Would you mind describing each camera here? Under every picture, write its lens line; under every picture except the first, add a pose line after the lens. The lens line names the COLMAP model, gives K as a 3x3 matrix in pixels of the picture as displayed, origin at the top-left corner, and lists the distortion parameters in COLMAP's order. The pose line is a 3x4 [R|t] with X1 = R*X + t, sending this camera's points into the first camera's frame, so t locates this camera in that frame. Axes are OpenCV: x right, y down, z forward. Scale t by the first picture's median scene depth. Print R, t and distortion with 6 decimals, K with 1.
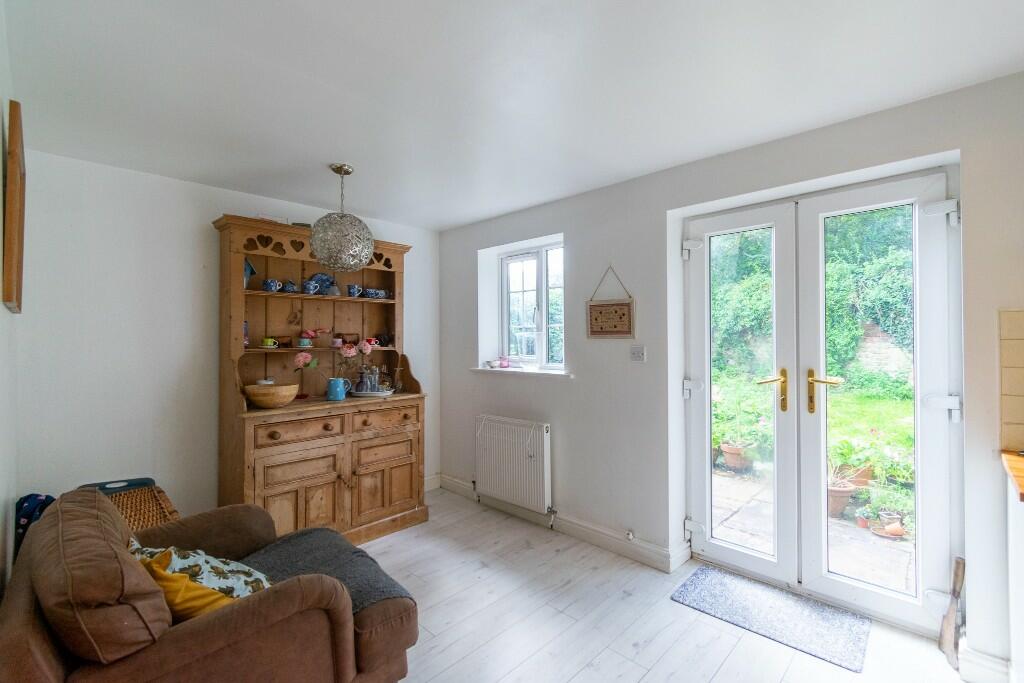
lens RADIAL K [[453.4, 0, 511.8], [0, 453.4, 339.2], [0, 0, 1]] dist [0.001891, 0.000130]
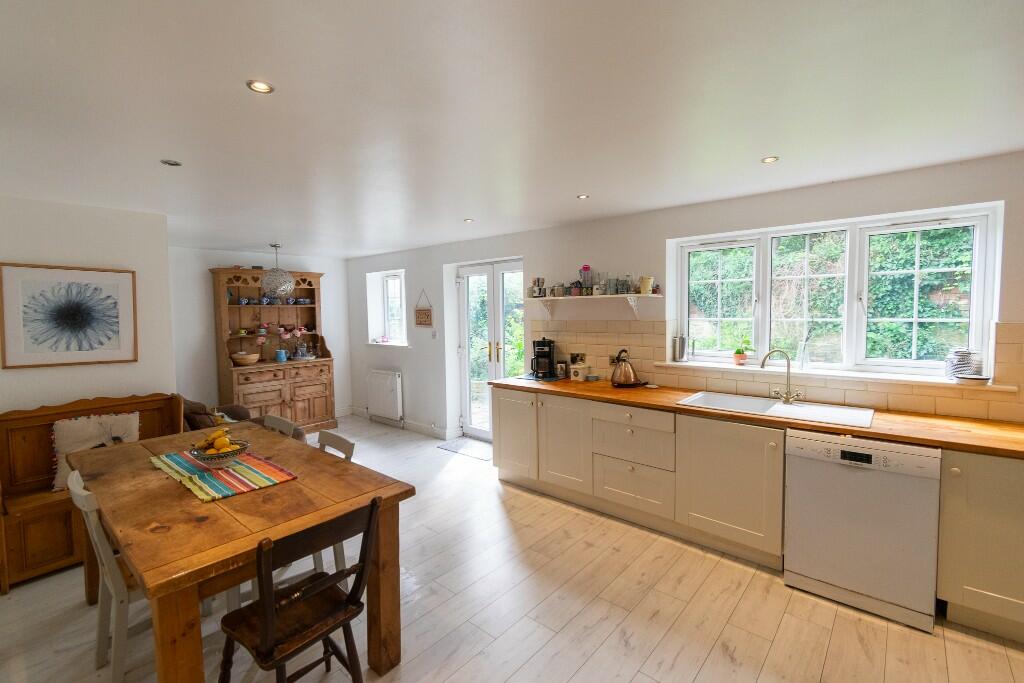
lens RADIAL K [[453.4, 0, 514.6], [0, 453.4, 339.1], [0, 0, 1]] dist [0.001891, 0.000130]
pose [[0.998221, -0.014692, 0.057791, 0.460404], [0.010742, 0.997623, 0.068068, -0.074681], [-0.058653, -0.067326, 0.996006, -0.898242]]
